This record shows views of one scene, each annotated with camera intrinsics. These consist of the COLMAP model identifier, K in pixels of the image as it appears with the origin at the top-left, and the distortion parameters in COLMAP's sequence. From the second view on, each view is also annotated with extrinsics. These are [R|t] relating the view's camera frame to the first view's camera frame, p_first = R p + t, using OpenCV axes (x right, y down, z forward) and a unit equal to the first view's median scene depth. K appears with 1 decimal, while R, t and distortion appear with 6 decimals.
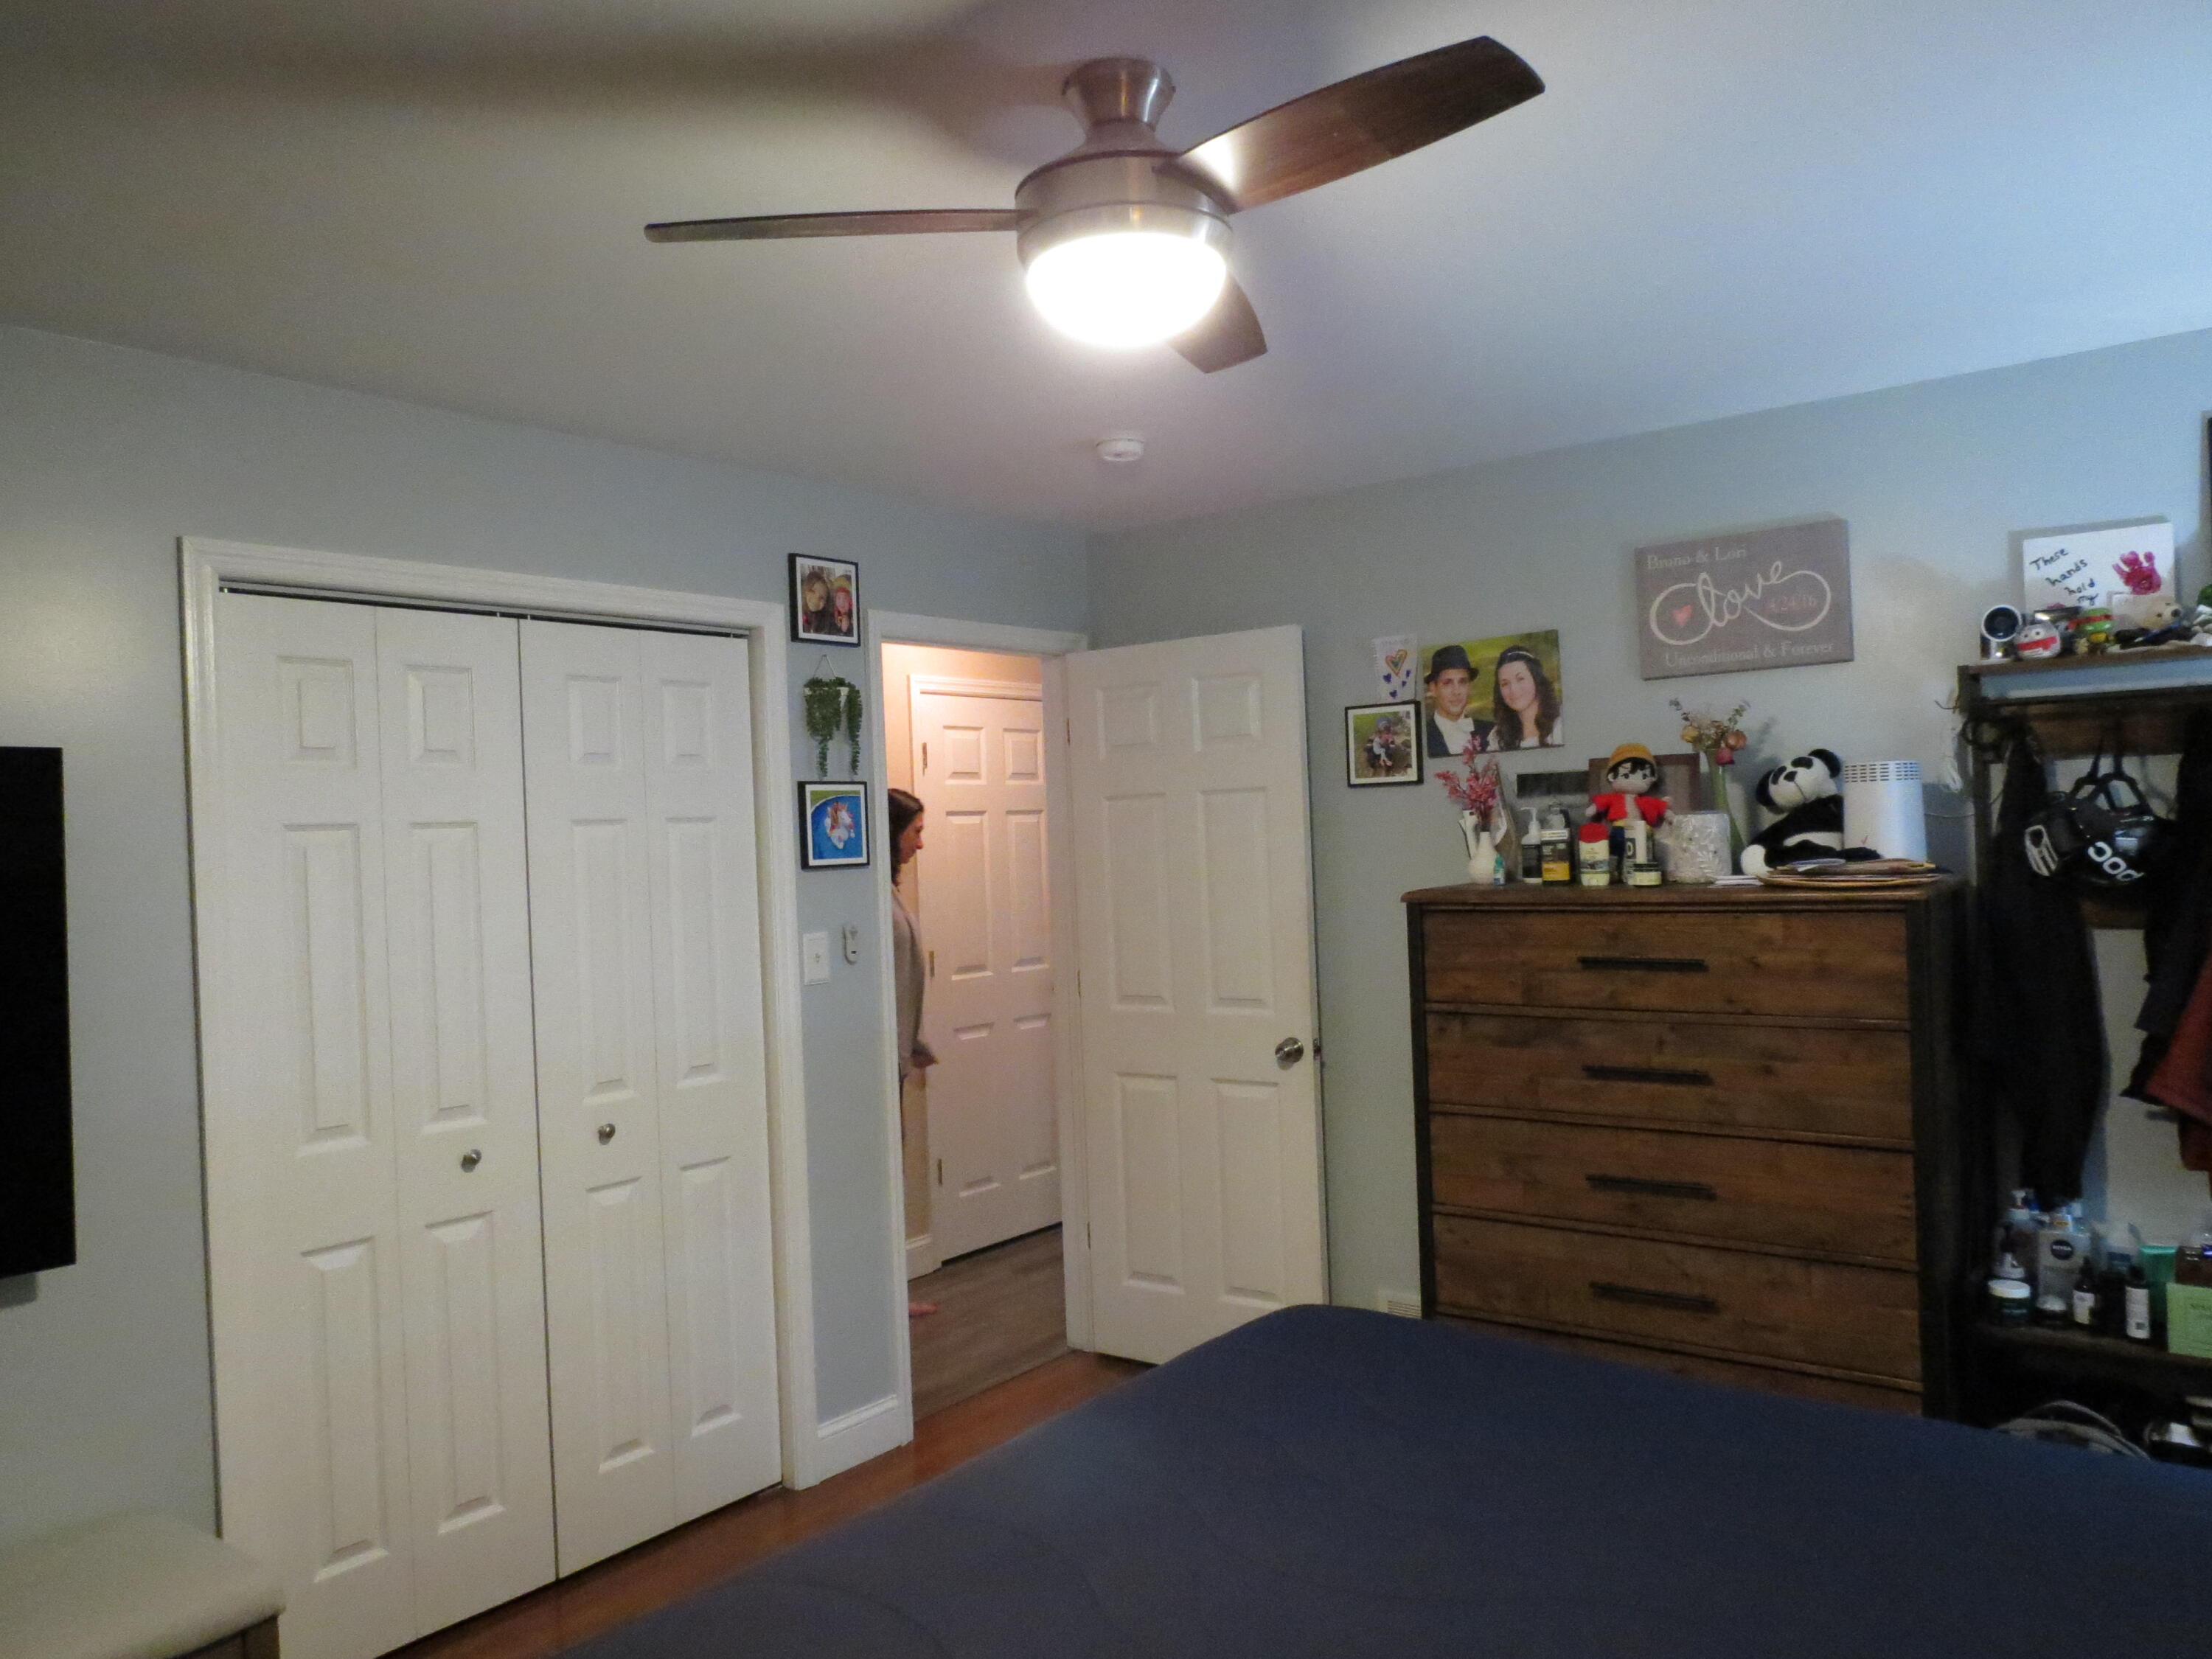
lens RADIAL K [[1570.5, 0, 1103.3], [0, 1570.5, 831.1], [0, 0, 1]] dist [-0.036365, 0.019774]
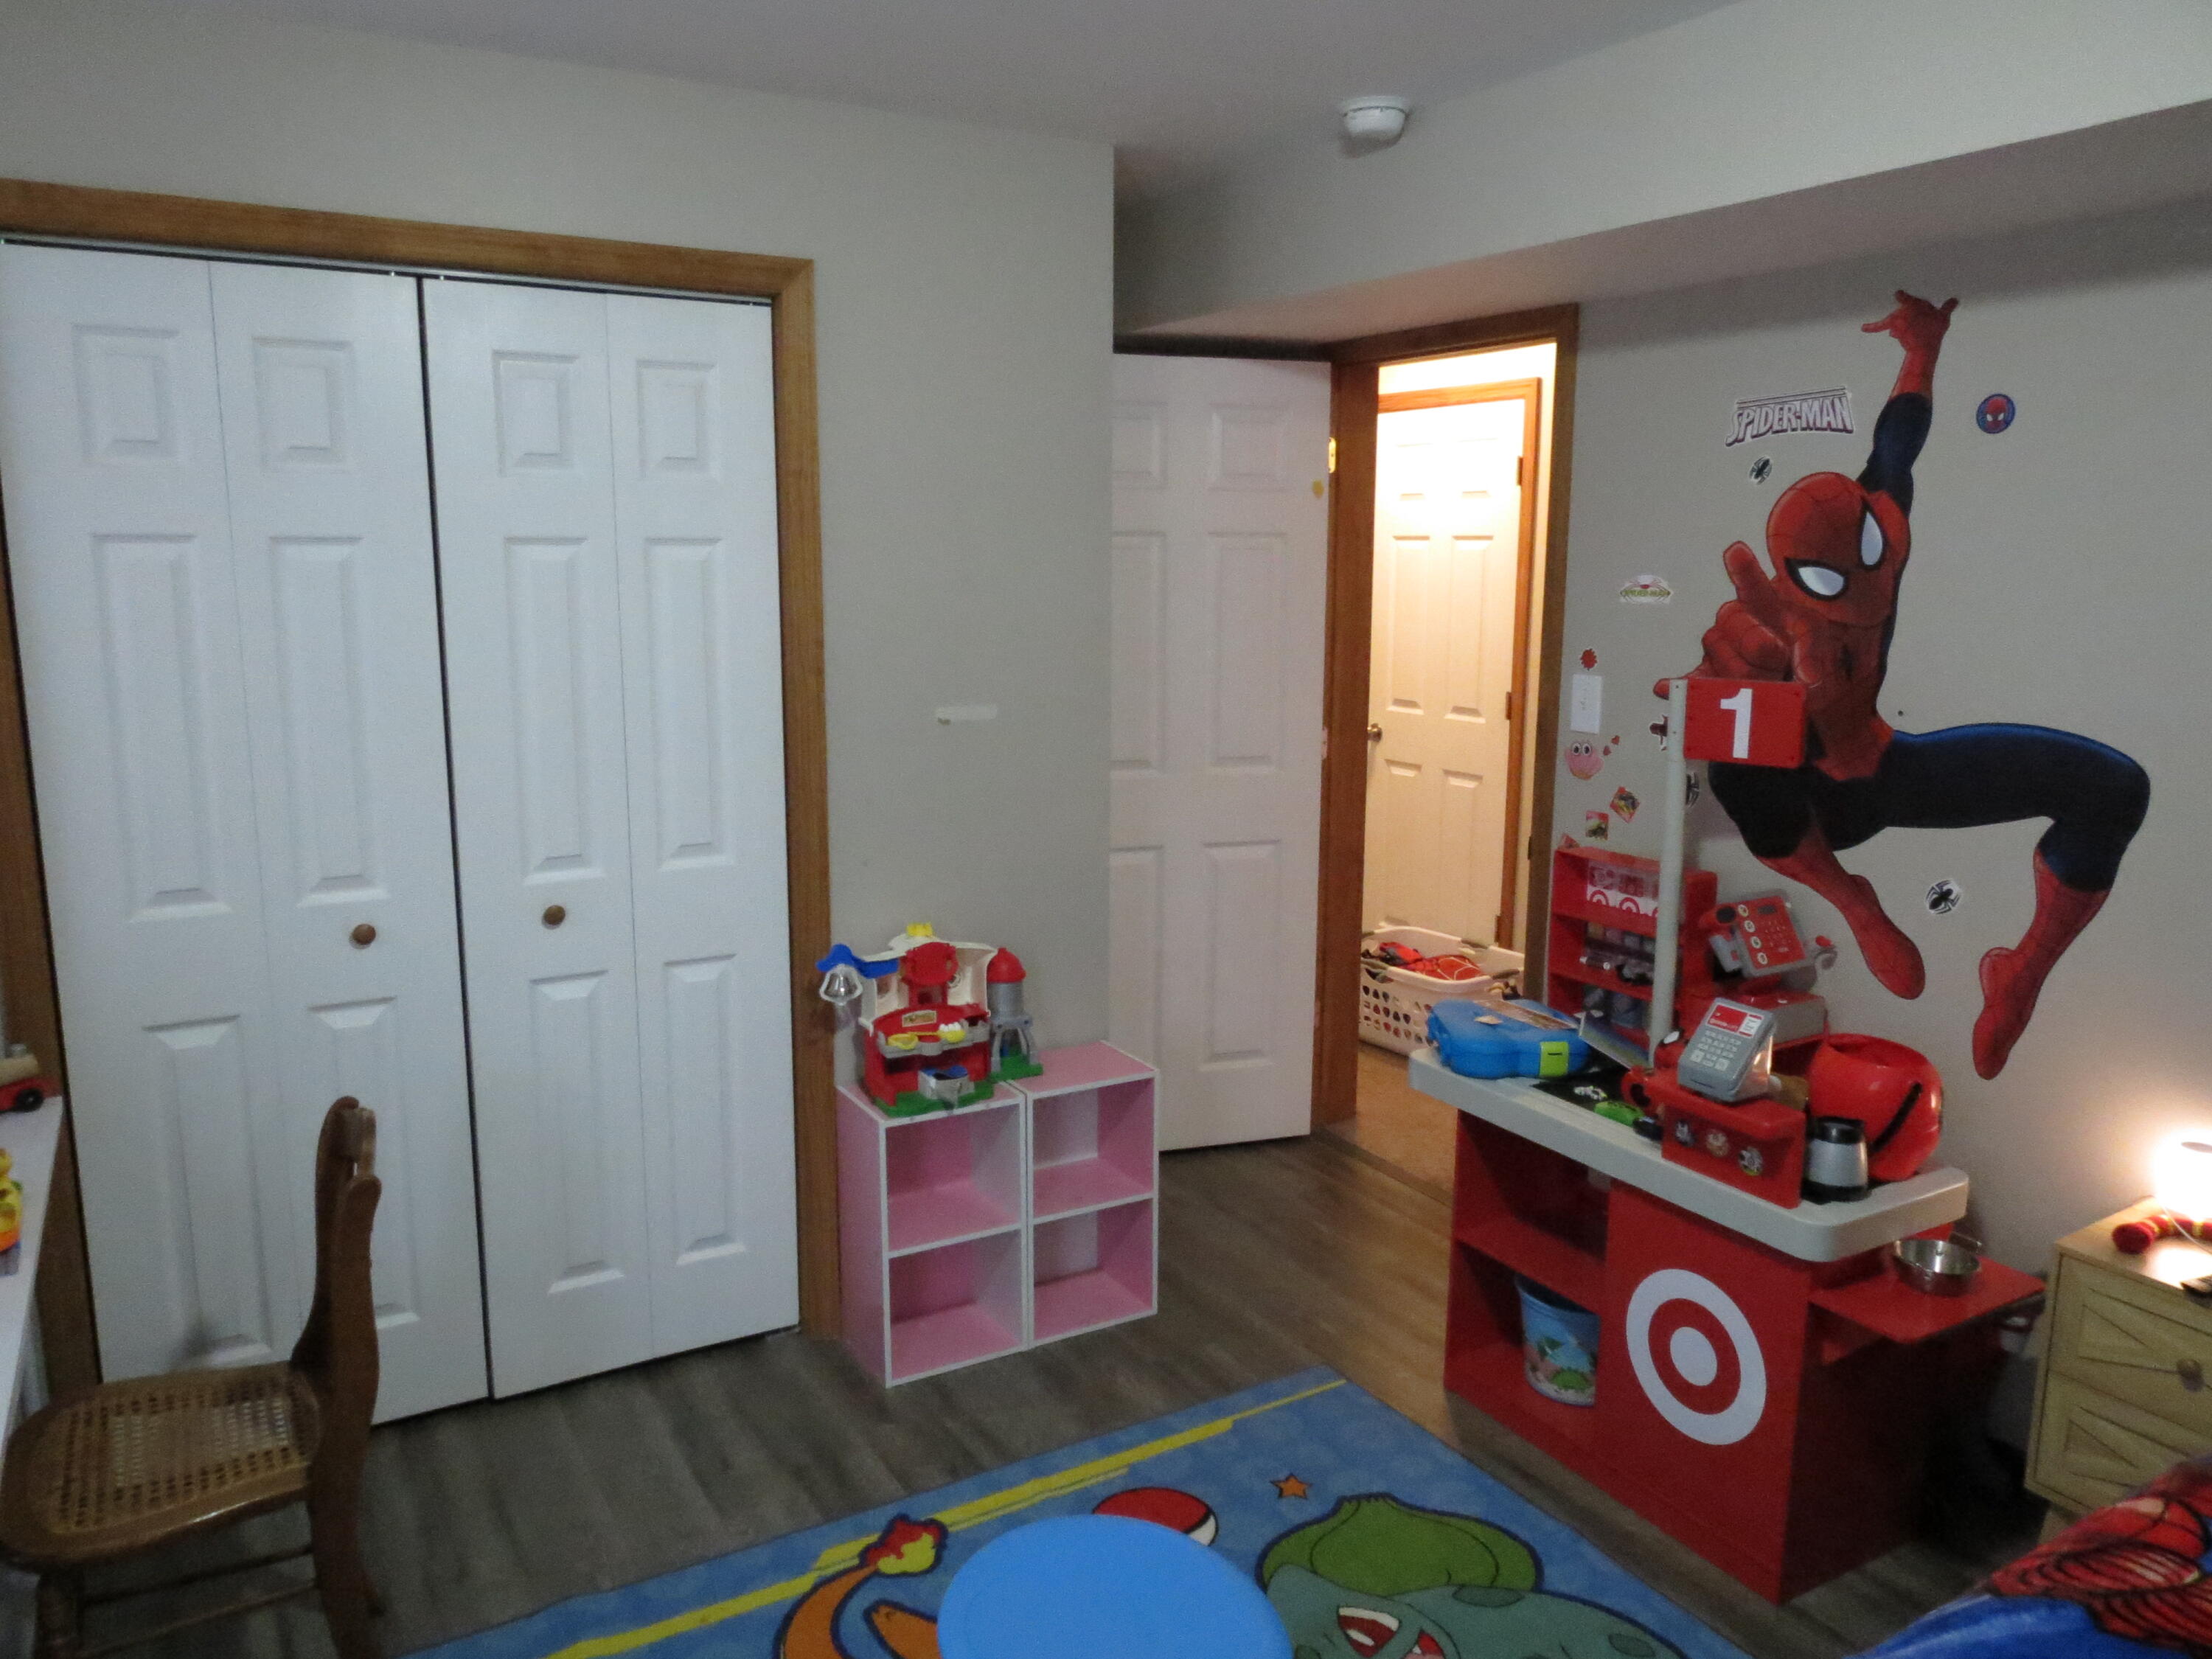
lens RADIAL K [[1570.5, 0, 1140.5], [0, 1570.5, 875.2], [0, 0, 1]] dist [-0.036365, 0.019774]
pose [[0.924737, 0.097477, -0.367914, 0.282791], [-0.021726, 0.978591, 0.204667, -0.008499], [0.379987, -0.181269, 0.907056, 0.357050]]
